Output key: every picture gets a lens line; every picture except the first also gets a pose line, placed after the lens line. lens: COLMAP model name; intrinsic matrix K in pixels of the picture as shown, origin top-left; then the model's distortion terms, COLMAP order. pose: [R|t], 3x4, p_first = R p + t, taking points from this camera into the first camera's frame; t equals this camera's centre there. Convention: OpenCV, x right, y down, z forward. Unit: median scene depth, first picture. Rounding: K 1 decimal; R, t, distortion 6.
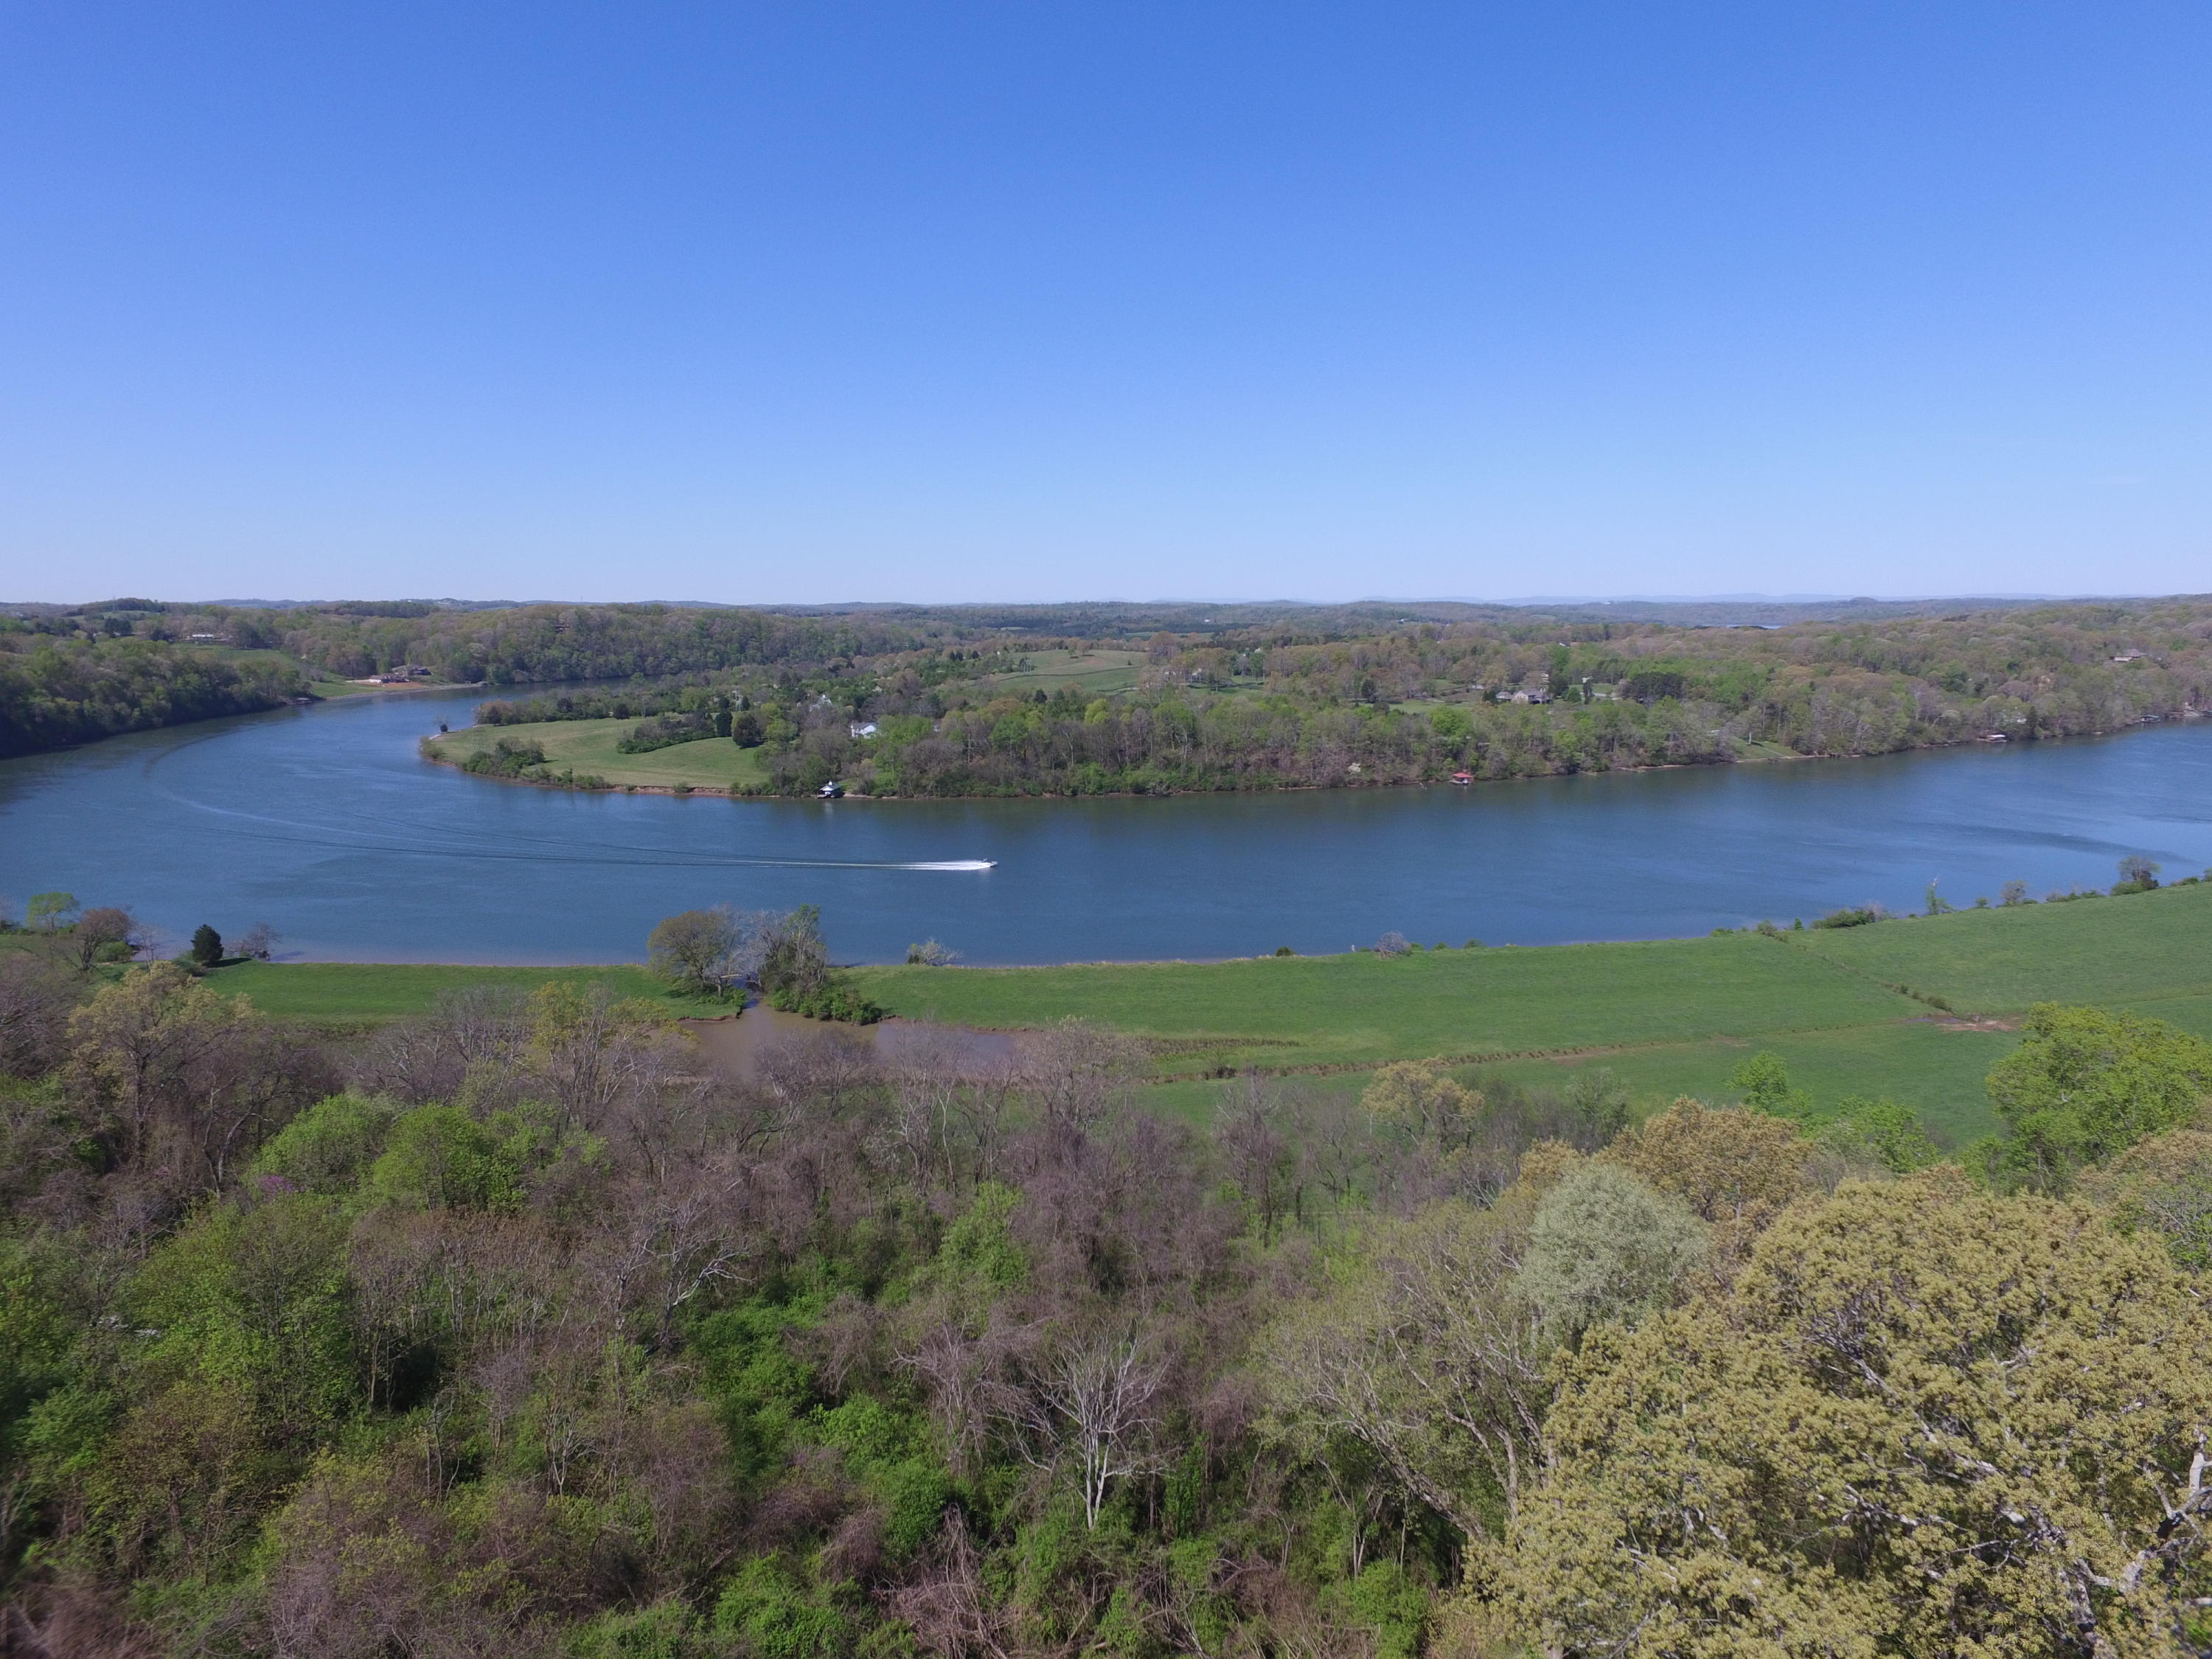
lens RADIAL K [[1300.1, 0, 1111.8], [0, 1300.1, 826.4], [0, 0, 1]] dist [-0.003415, 0.004290]
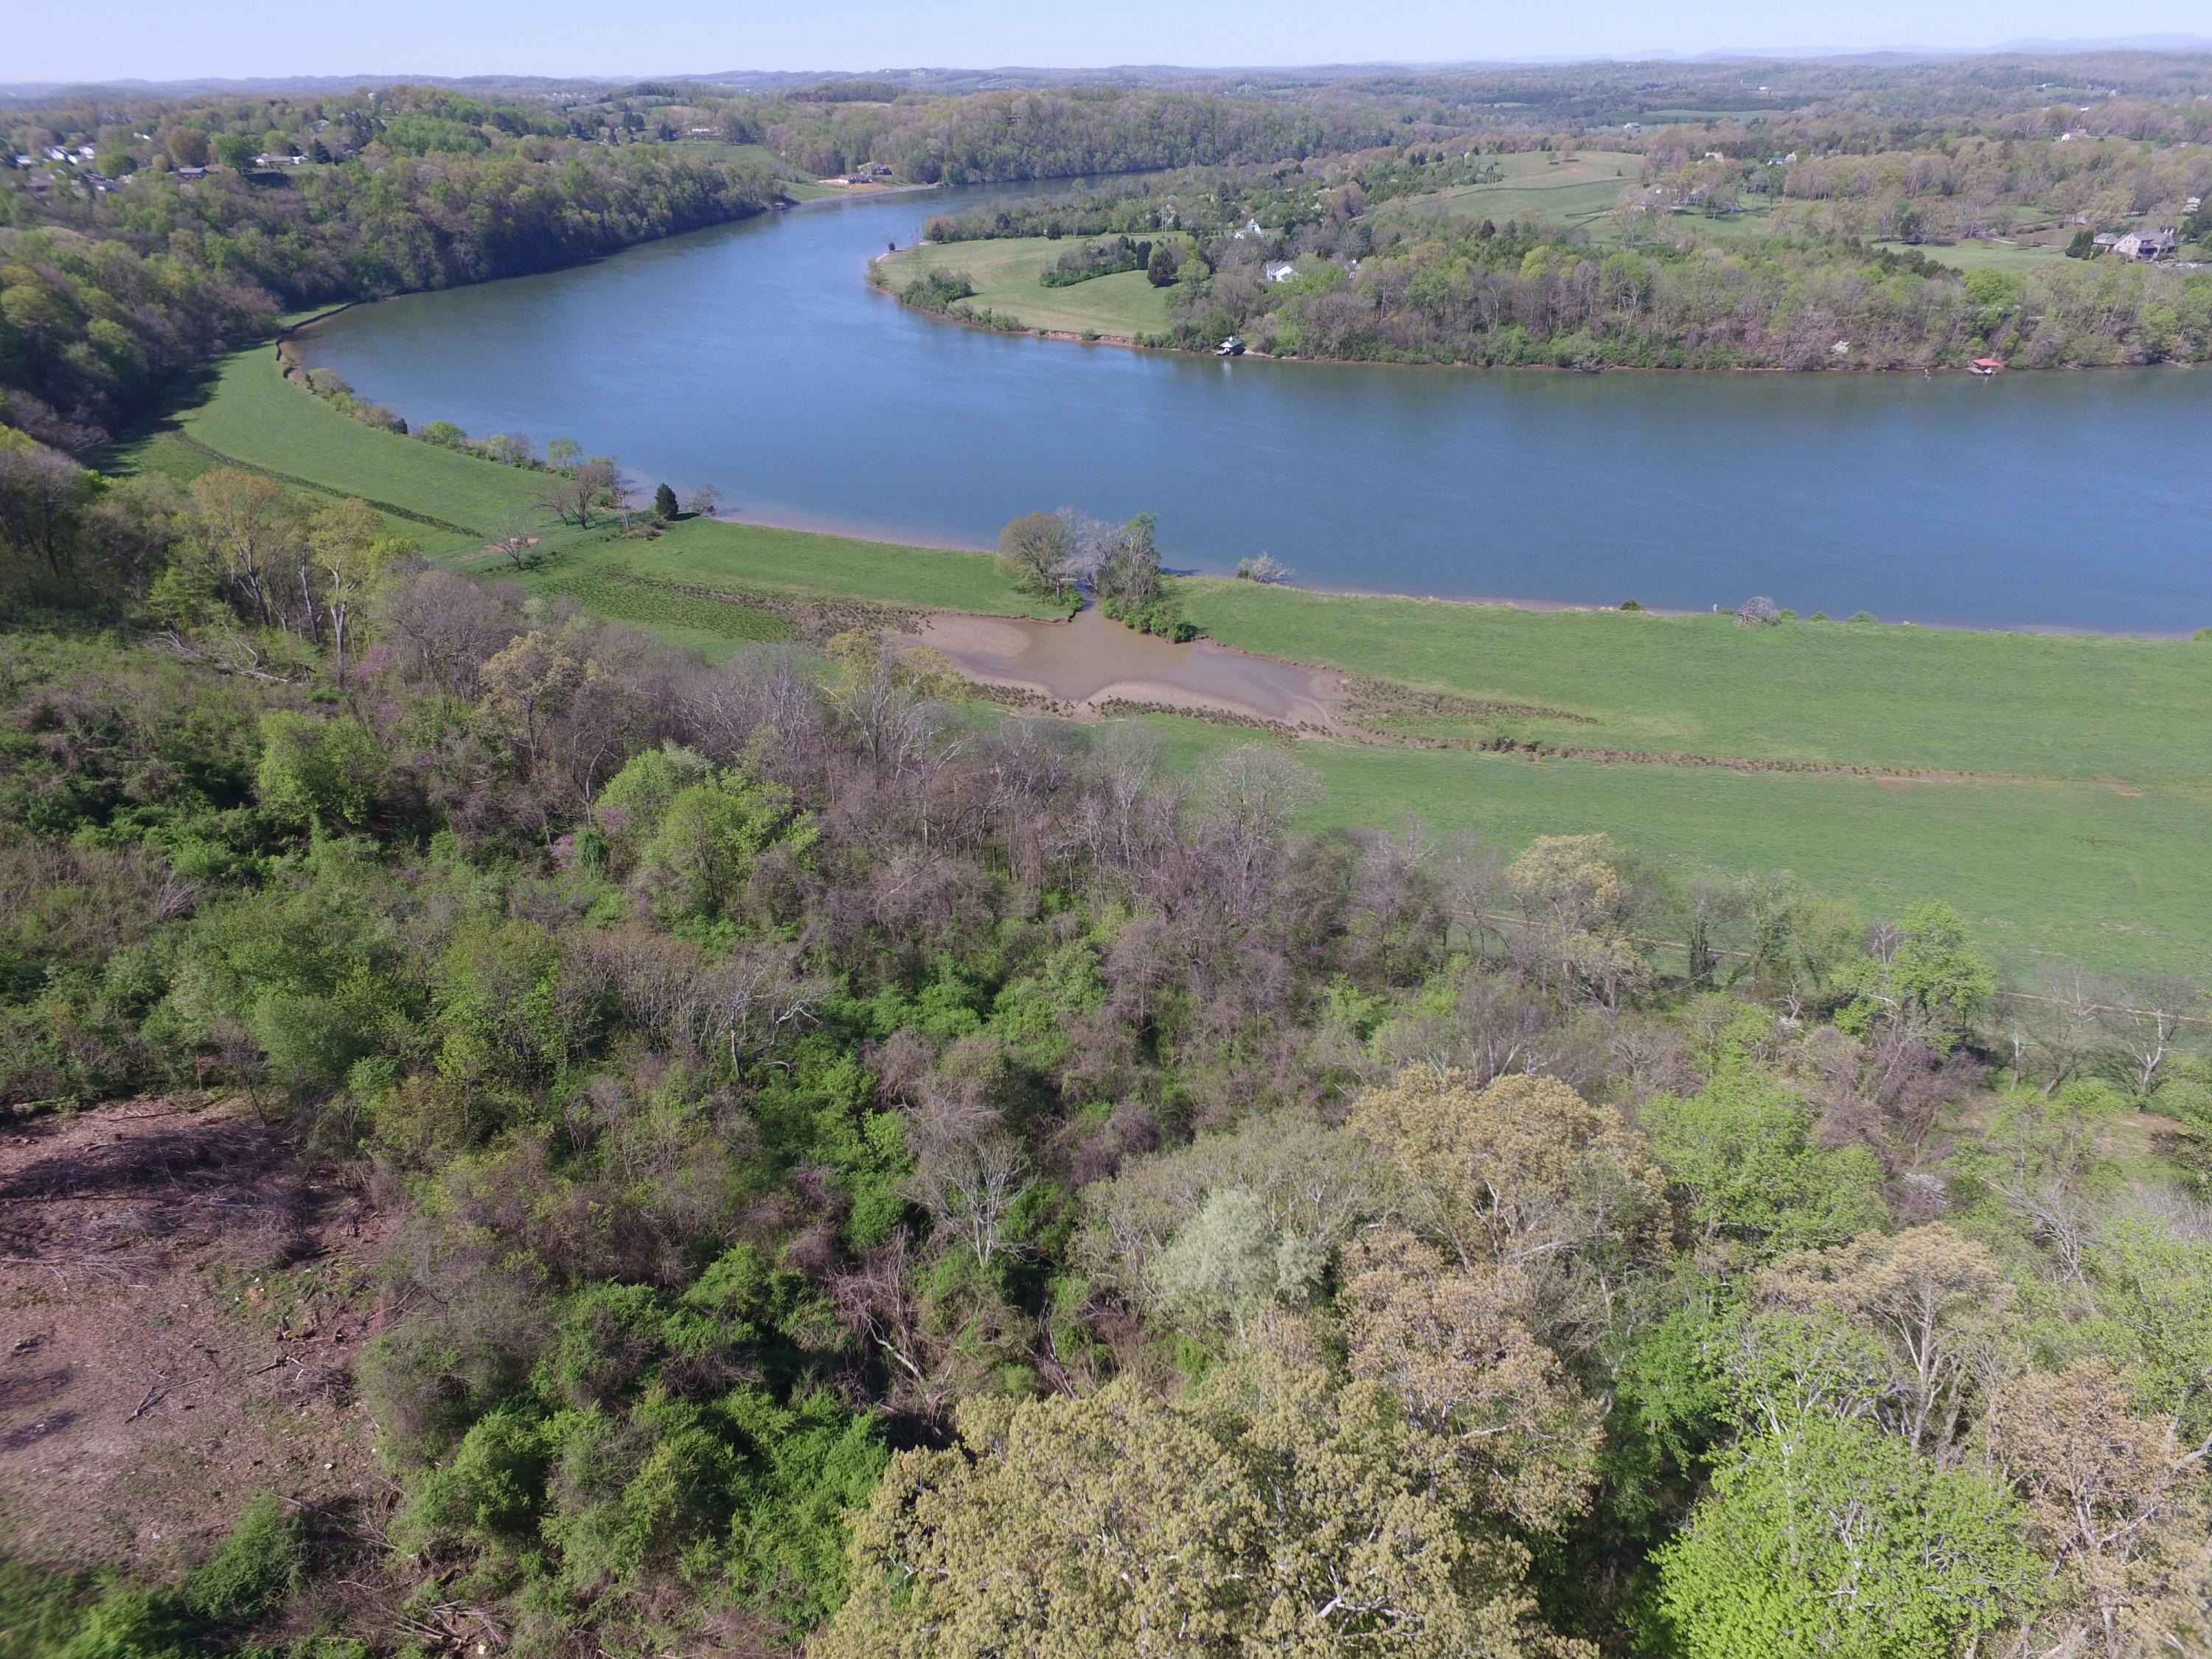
lens RADIAL K [[1290.8, 0, 1090.9], [0, 1290.8, 832.5], [0, 0, 1]] dist [-0.014938, 0.016496]
pose [[0.938095, 0.164691, -0.304721, 0.032312], [-0.044730, 0.929967, 0.364912, -0.030501], [0.343479, -0.328692, 0.879764, -0.002277]]
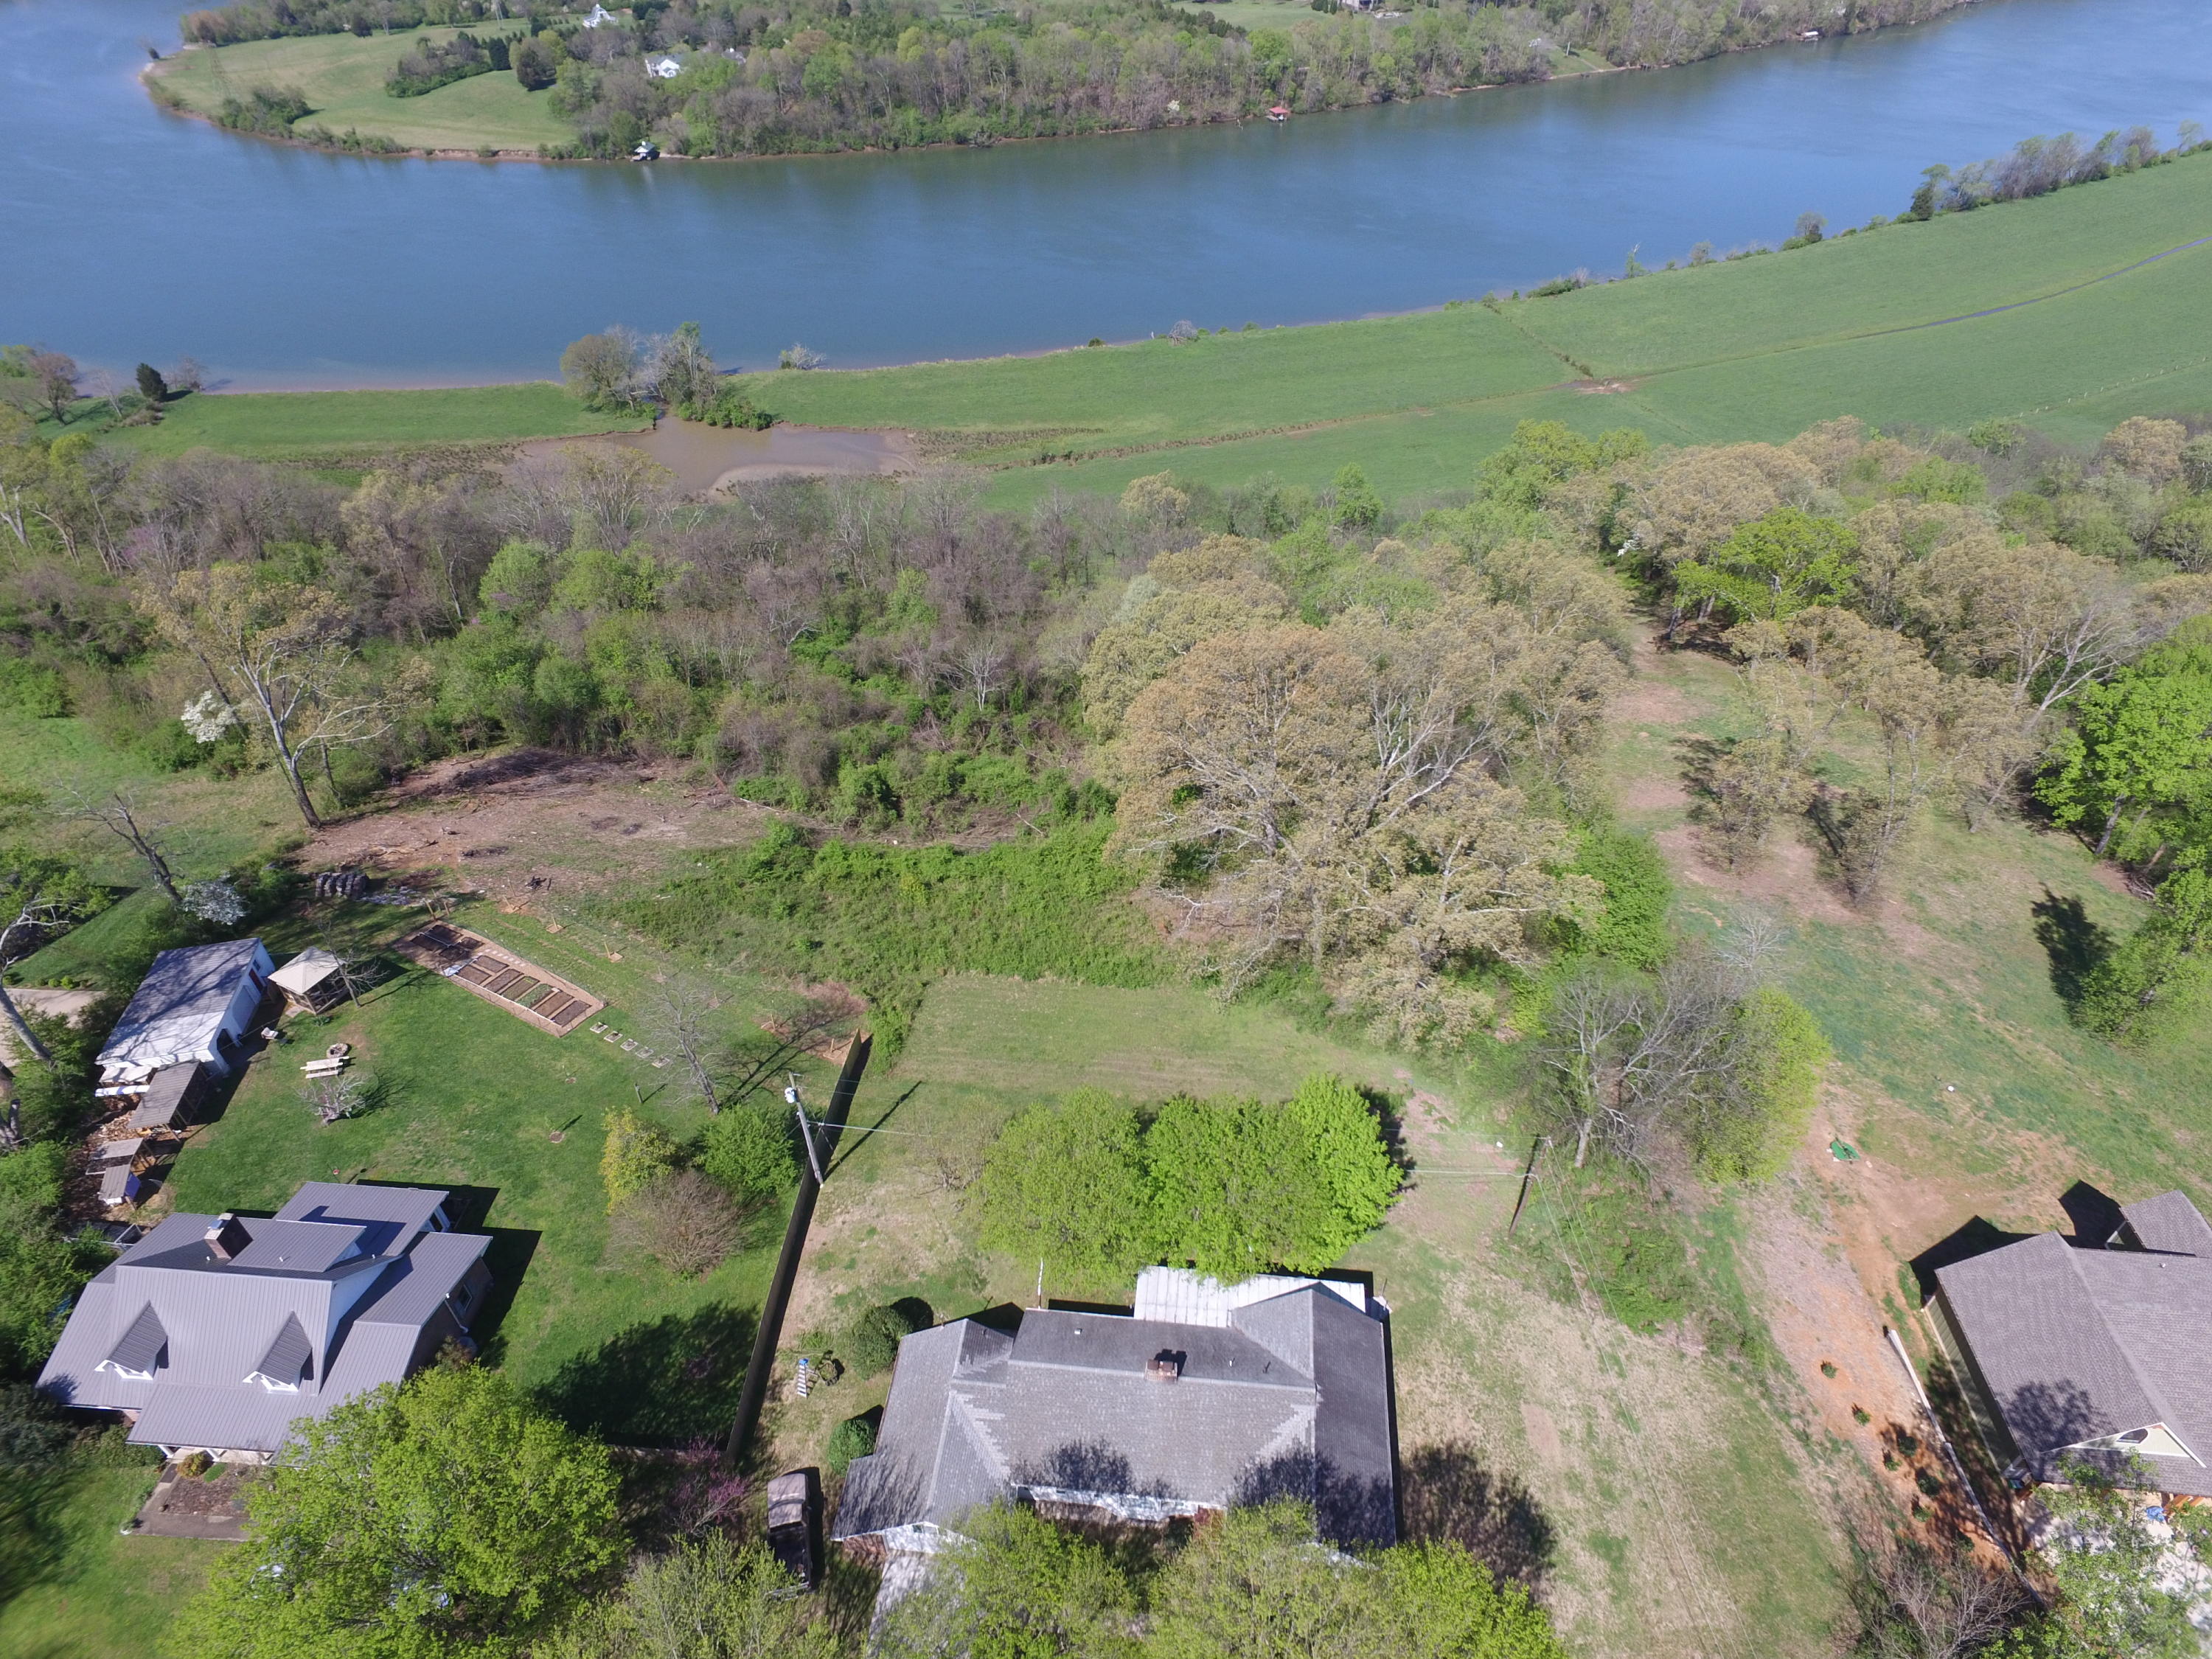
lens RADIAL K [[1285.2, 0, 1111.1], [0, 1285.2, 822.5], [0, 0, 1]] dist [-0.013061, 0.016106]
pose [[0.992007, -0.082466, 0.095505, -0.001588], [0.025673, 0.872962, 0.487112, -0.039644], [-0.123543, -0.480767, 0.868102, -0.105978]]
